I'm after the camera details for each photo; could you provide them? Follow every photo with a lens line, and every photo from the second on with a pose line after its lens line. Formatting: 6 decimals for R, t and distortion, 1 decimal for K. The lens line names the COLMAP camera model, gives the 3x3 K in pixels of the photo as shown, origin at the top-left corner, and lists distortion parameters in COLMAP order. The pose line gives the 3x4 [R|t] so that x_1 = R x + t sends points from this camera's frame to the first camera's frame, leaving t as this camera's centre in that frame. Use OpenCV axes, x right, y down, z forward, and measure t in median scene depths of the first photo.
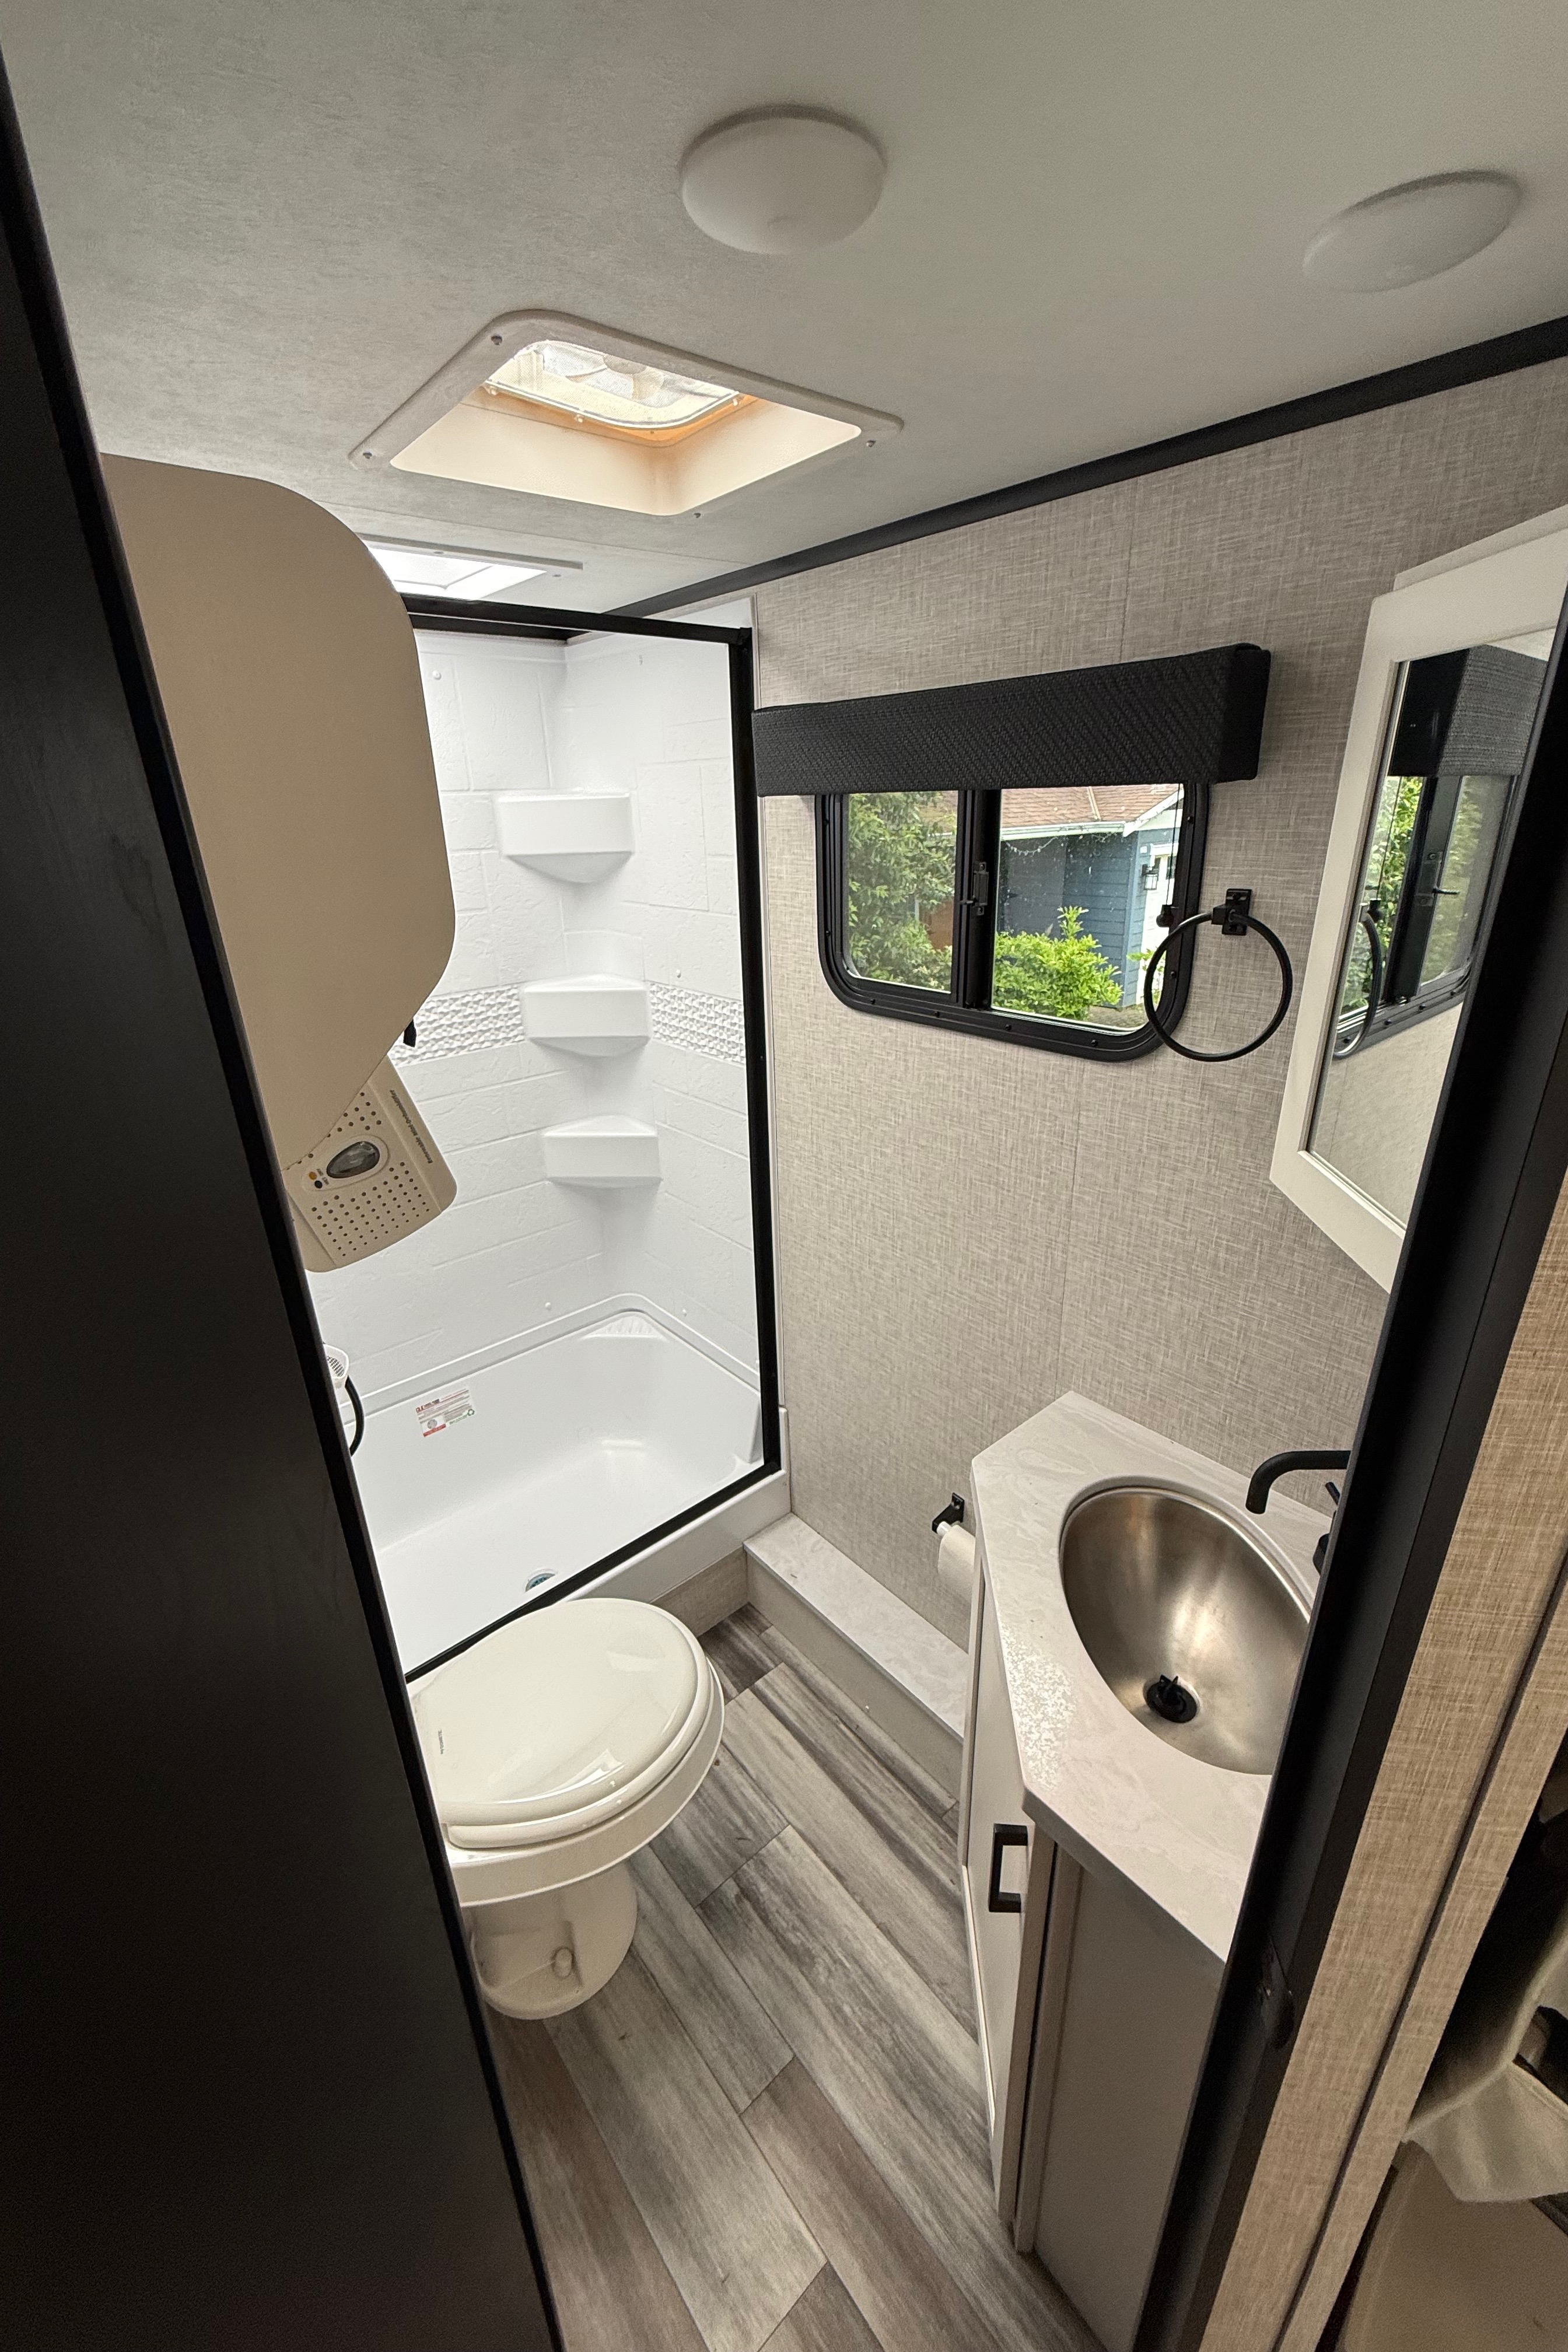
lens RADIAL K [[934.4, 0, 785.5], [0, 934.4, 1165.5], [0, 0, 1]] dist [-0.001946, 0.000403]
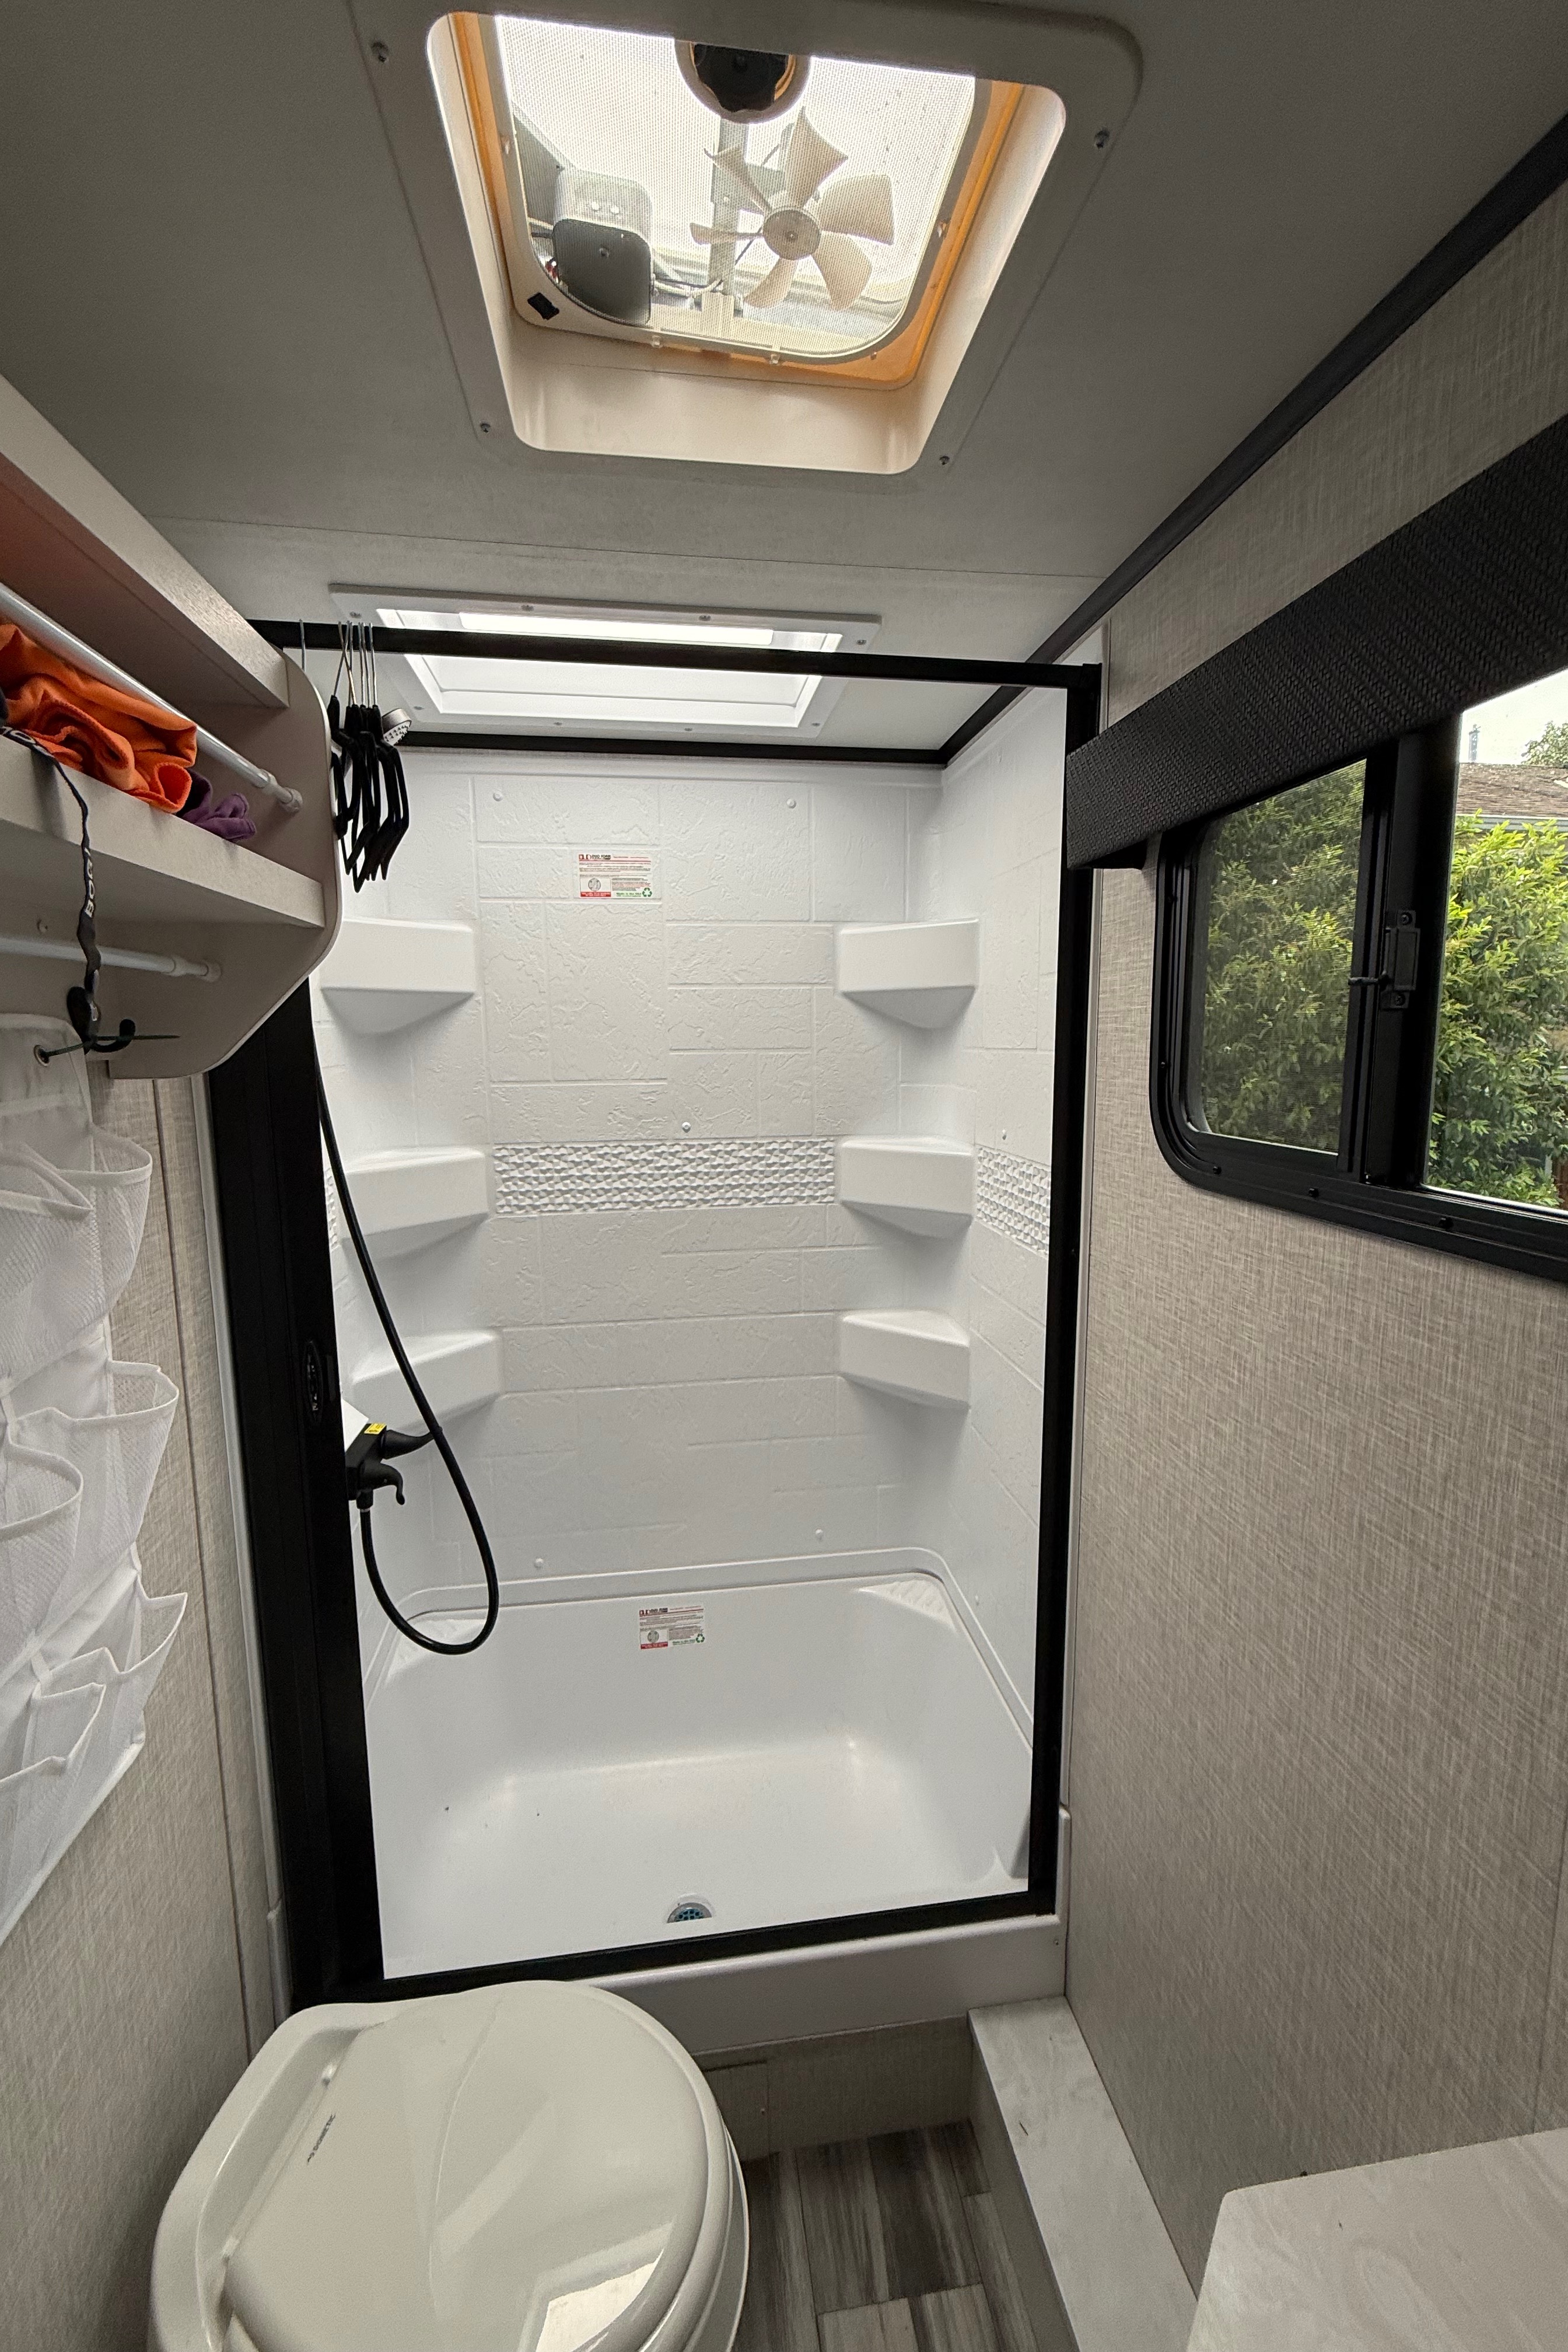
lens RADIAL K [[936.6, 0, 783.0], [0, 936.6, 1166.1], [0, 0, 1]] dist [-0.000156, 0.000140]
pose [[0.841841, 0.093217, -0.531614, 0.154148], [-0.213633, 0.962079, -0.169604, -0.013679], [0.495645, 0.256350, 0.829832, 0.309435]]
